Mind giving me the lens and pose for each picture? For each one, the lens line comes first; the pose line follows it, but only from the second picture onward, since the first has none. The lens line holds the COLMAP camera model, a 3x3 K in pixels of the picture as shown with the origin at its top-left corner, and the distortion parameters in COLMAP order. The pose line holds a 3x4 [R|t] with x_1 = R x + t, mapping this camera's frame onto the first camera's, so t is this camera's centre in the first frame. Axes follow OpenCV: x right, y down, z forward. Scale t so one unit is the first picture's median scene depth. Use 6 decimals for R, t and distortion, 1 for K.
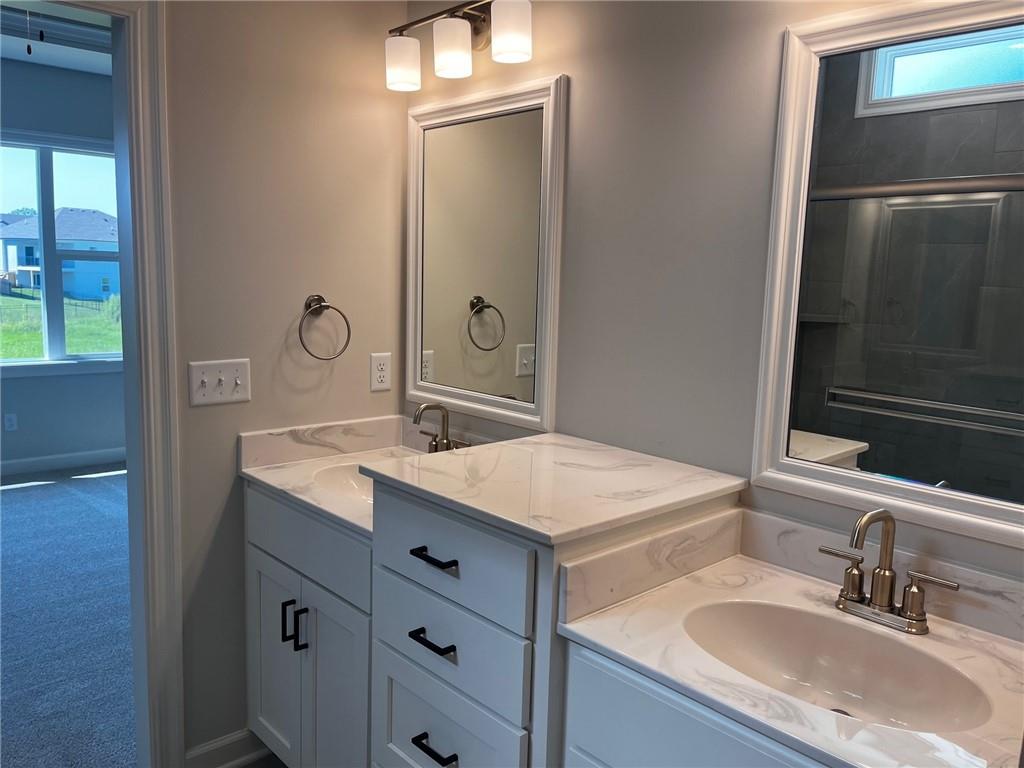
lens RADIAL K [[771.6, 0, 514.5], [0, 771.6, 387.1], [0, 0, 1]] dist [0.065252, -0.069134]
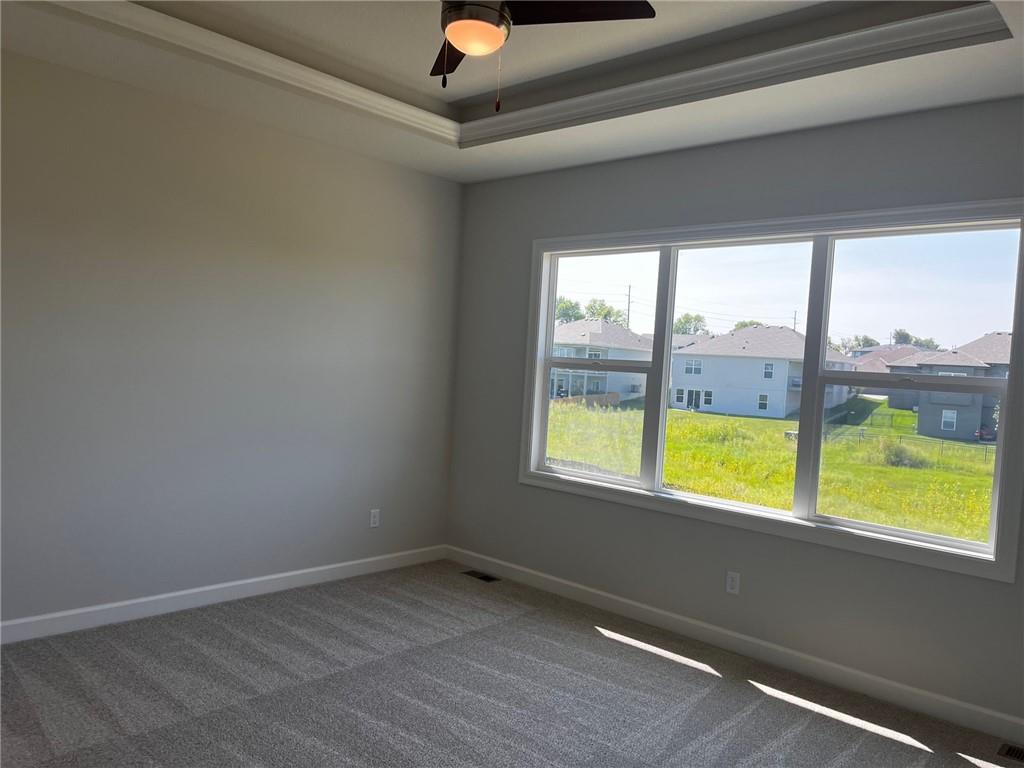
lens RADIAL K [[771.6, 0, 514.5], [0, 771.6, 387.1], [0, 0, 1]] dist [0.065252, -0.069134]
pose [[0.068931, 0.002493, -0.997618, 0.128110], [-0.200960, 0.979533, -0.011438, -0.095474], [0.977171, 0.201270, 0.068021, 0.687291]]
